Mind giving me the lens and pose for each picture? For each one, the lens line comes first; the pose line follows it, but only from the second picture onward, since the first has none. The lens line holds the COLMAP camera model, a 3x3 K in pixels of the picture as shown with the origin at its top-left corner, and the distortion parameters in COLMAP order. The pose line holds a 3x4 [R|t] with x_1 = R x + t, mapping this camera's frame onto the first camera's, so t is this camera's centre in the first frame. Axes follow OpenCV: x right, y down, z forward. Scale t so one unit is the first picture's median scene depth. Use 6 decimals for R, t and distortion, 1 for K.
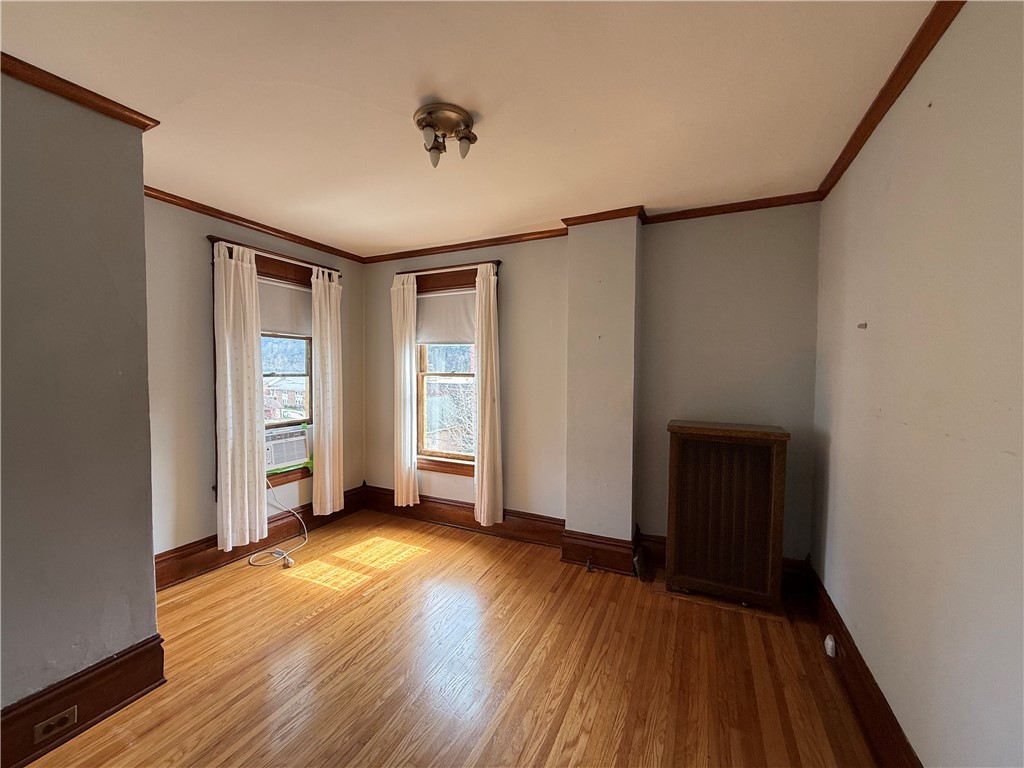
lens RADIAL K [[409.9, 0, 513.6], [0, 409.9, 381.6], [0, 0, 1]] dist [0.000146, 0.000300]
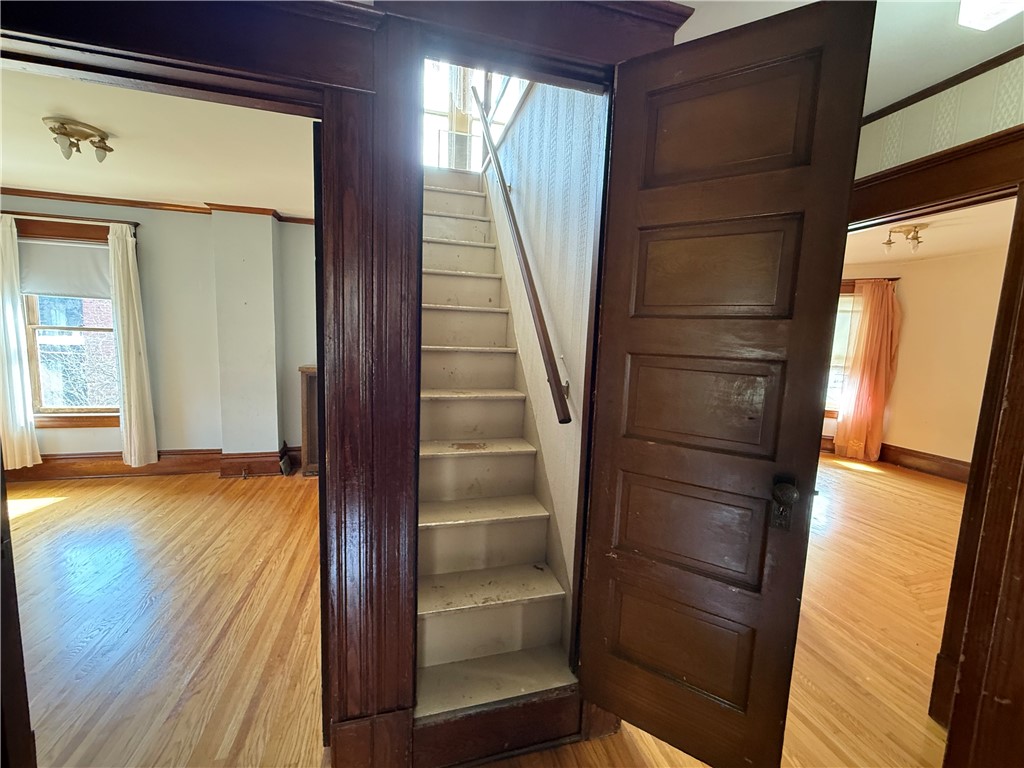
lens RADIAL K [[409.9, 0, 508.1], [0, 409.9, 385.7], [0, 0, 1]] dist [0.000146, 0.000300]
pose [[0.768987, -0.050112, 0.637297, 0.006350], [-0.007779, 0.996115, 0.087713, 0.028016], [-0.639217, -0.072408, 0.765610, -0.474218]]
